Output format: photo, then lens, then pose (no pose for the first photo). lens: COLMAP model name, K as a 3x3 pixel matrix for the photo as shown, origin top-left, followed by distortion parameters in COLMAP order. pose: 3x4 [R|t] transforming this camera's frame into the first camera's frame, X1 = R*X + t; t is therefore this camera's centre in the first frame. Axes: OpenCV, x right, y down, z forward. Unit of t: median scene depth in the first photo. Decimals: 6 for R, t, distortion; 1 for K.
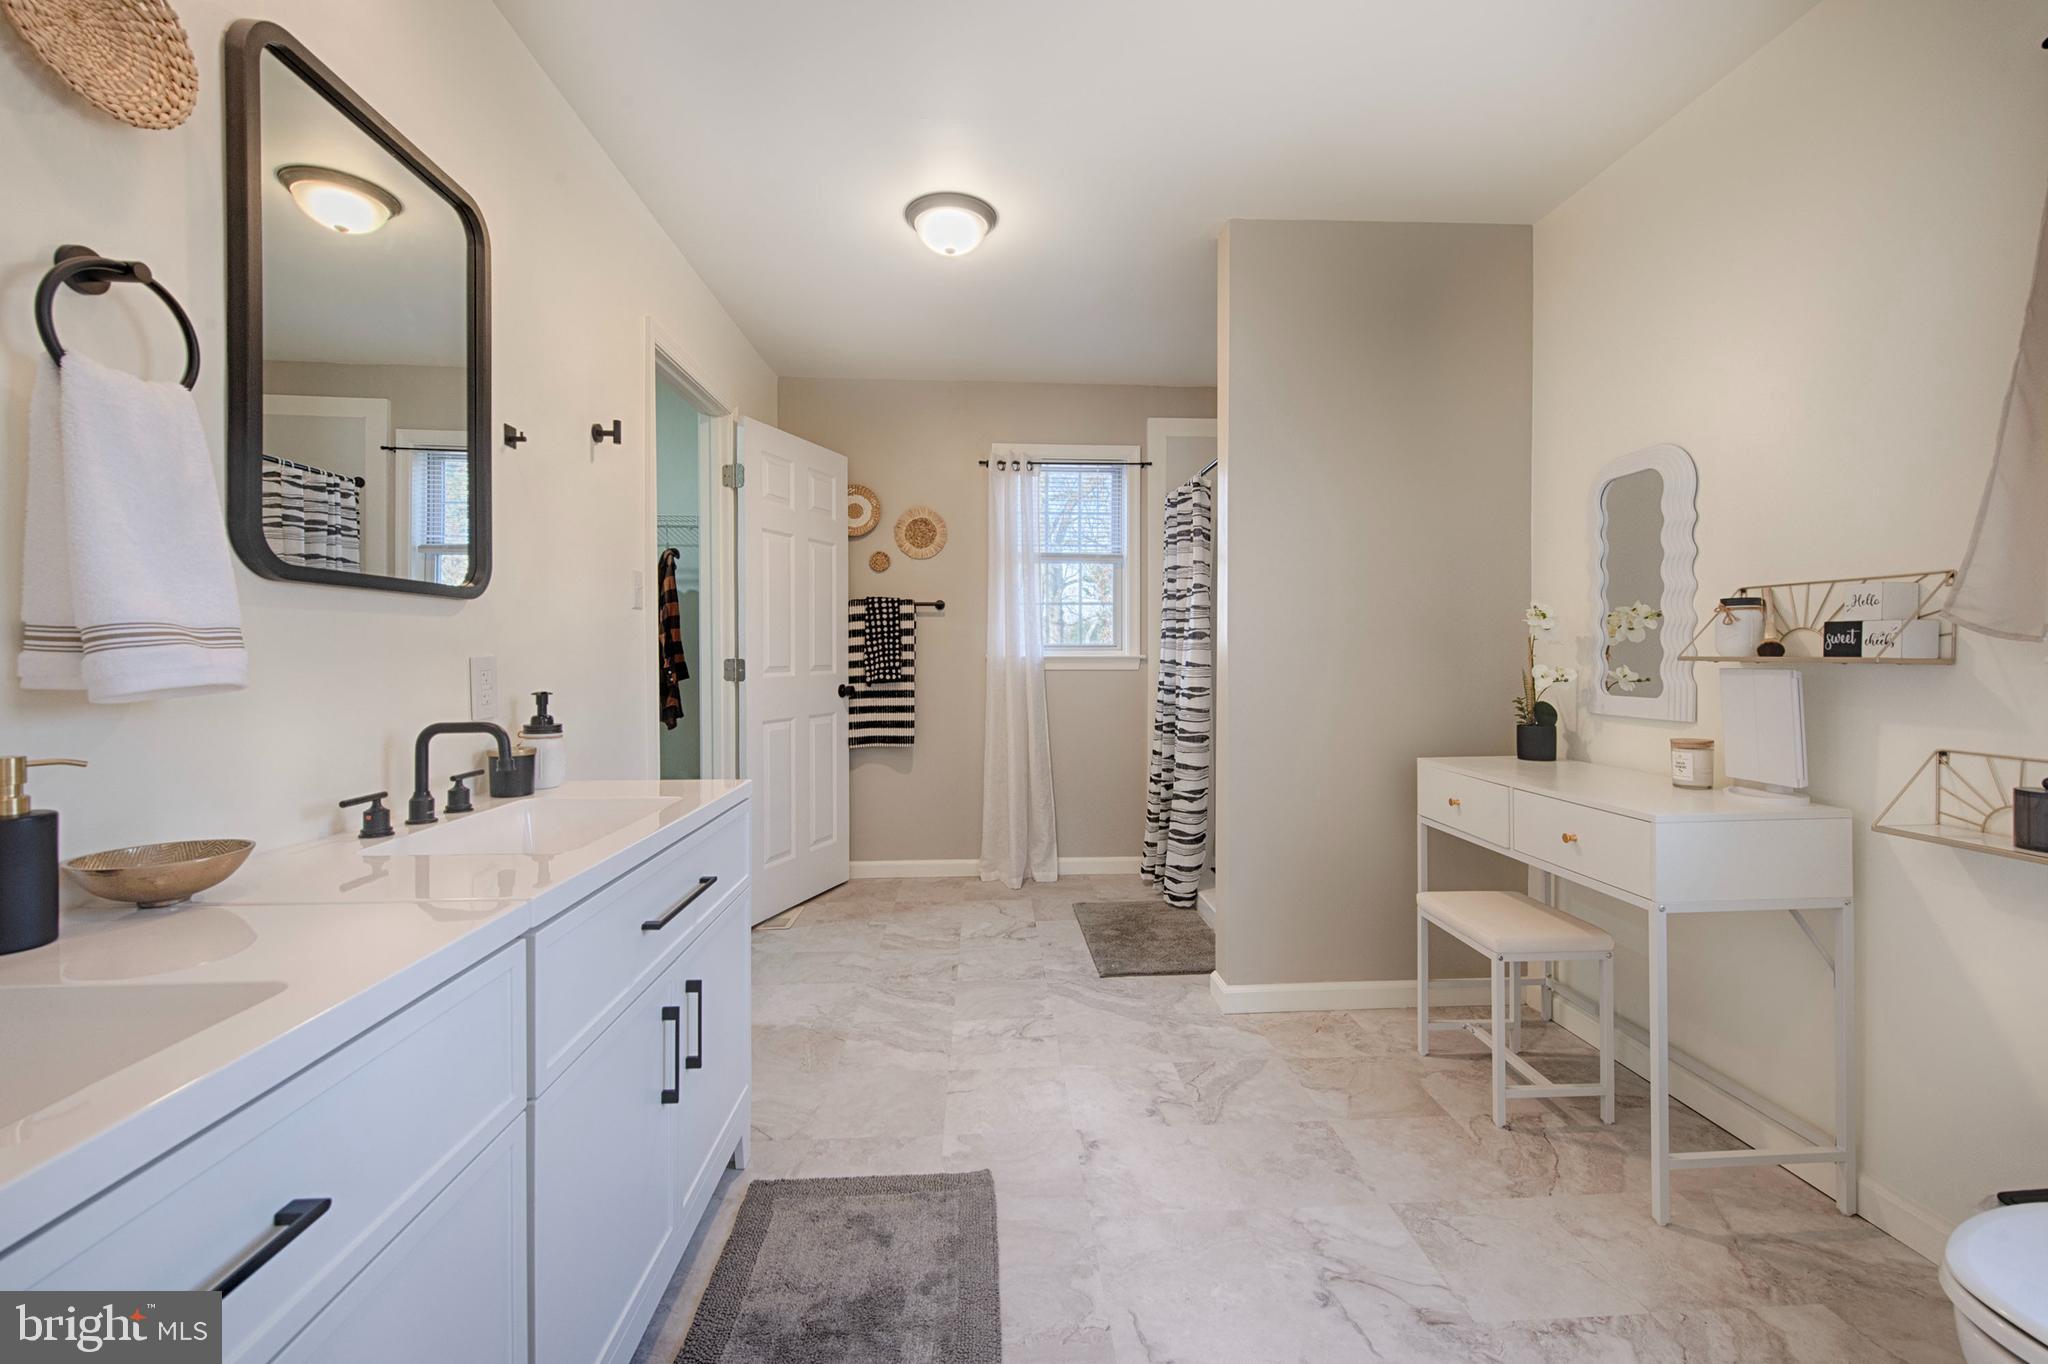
lens RADIAL K [[842.7, 0, 1034.6], [0, 842.7, 659.9], [0, 0, 1]] dist [0.002271, -0.000297]
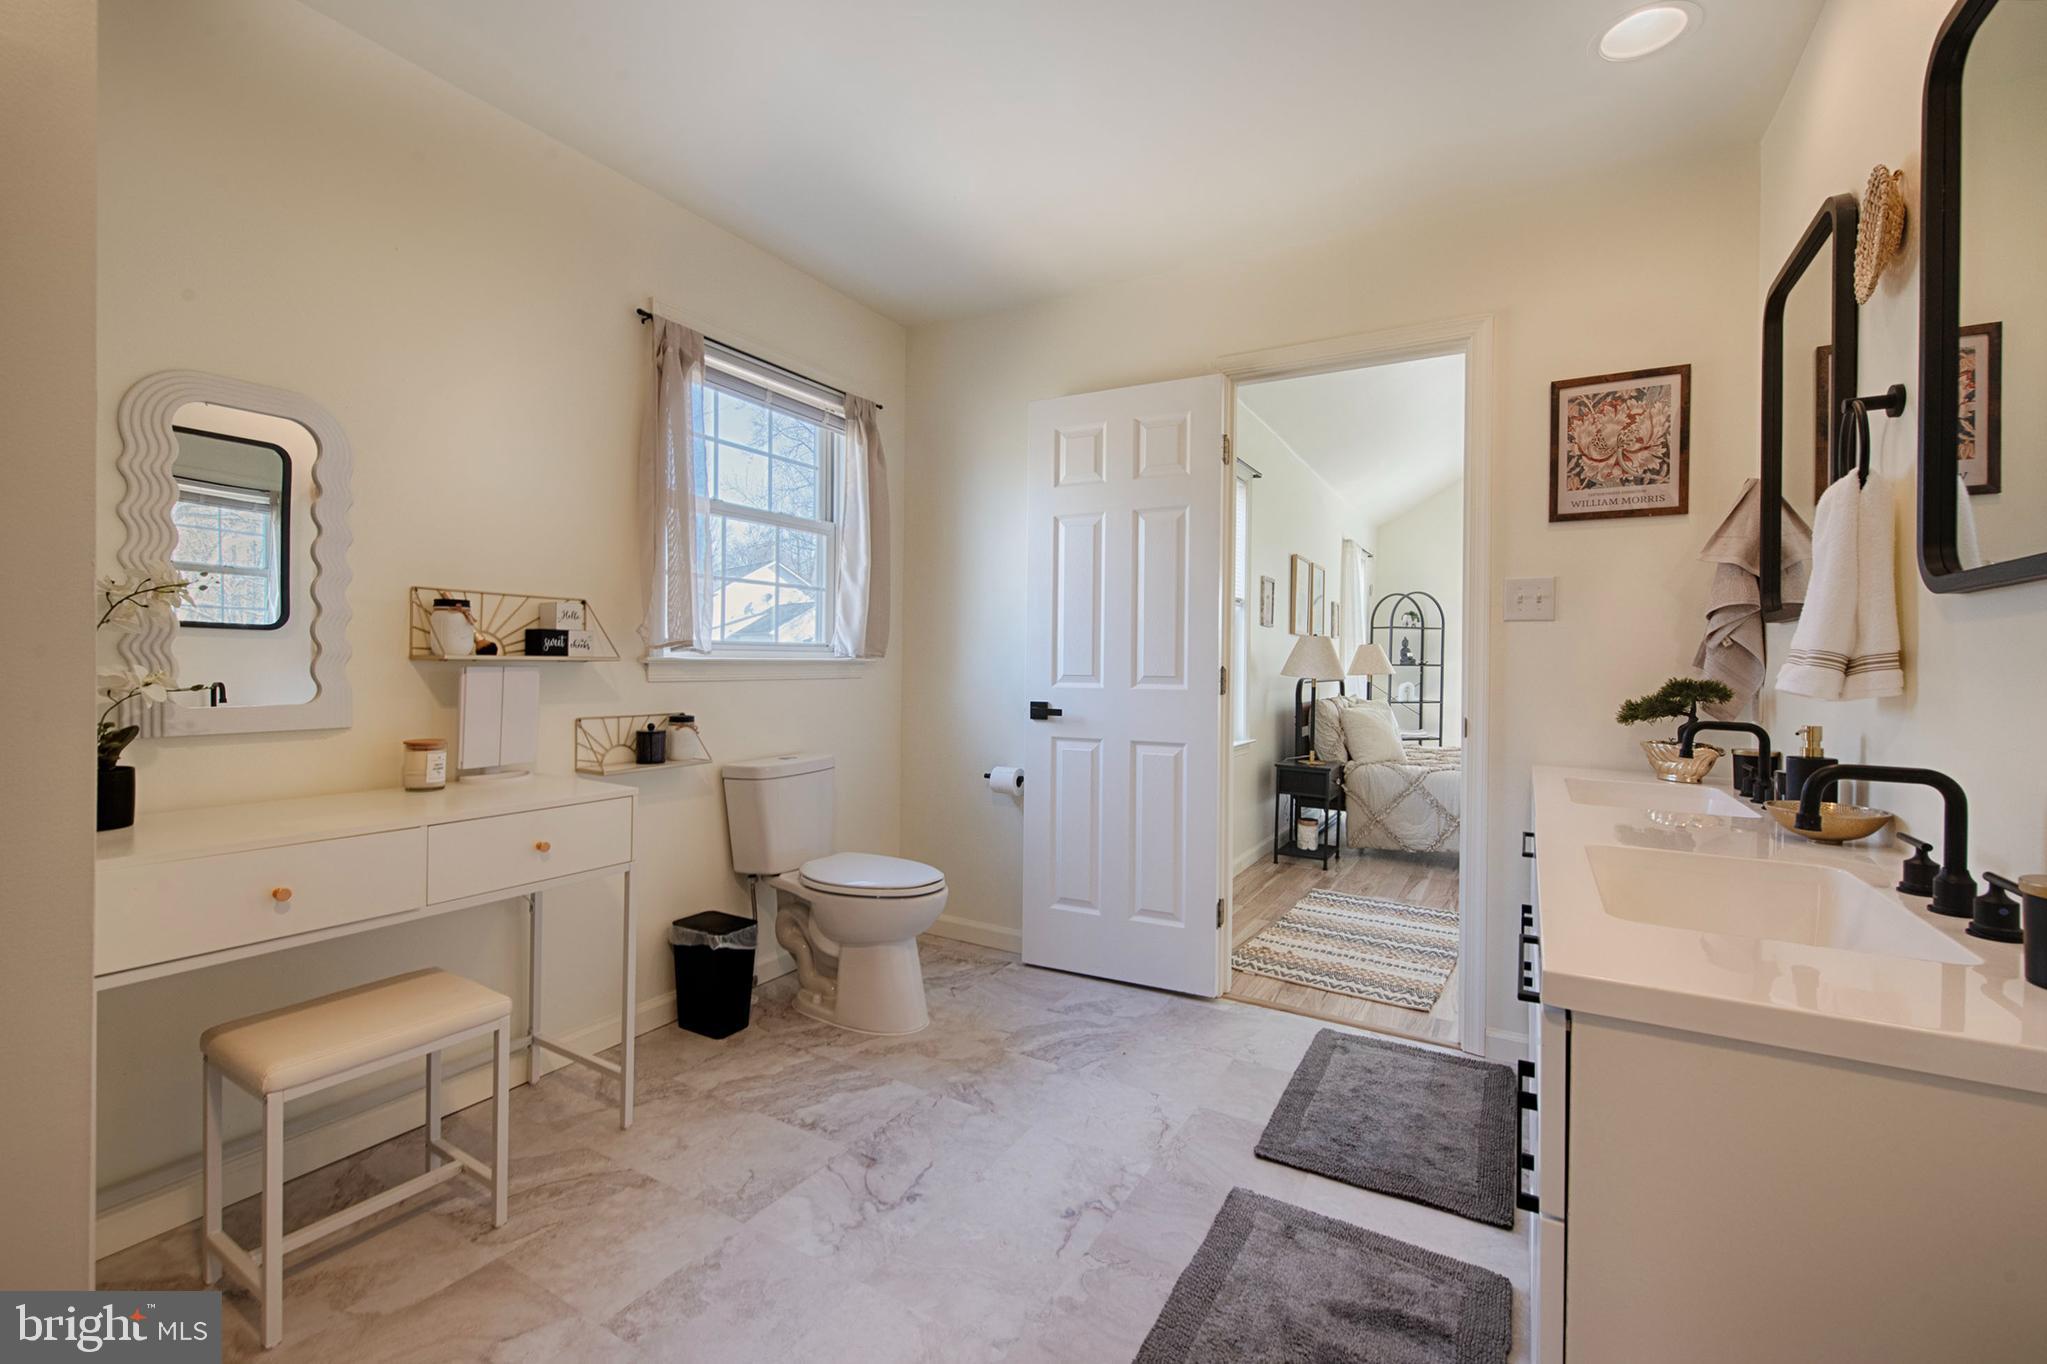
lens RADIAL K [[842.2, 0, 1034.1], [0, 842.2, 659.9], [0, 0, 1]] dist [0.002271, -0.000297]
pose [[-0.830132, -0.007672, 0.557514, -0.410861], [-0.005710, 0.999970, 0.005258, -0.009084], [-0.557538, 0.001181, -0.830151, 1.696335]]
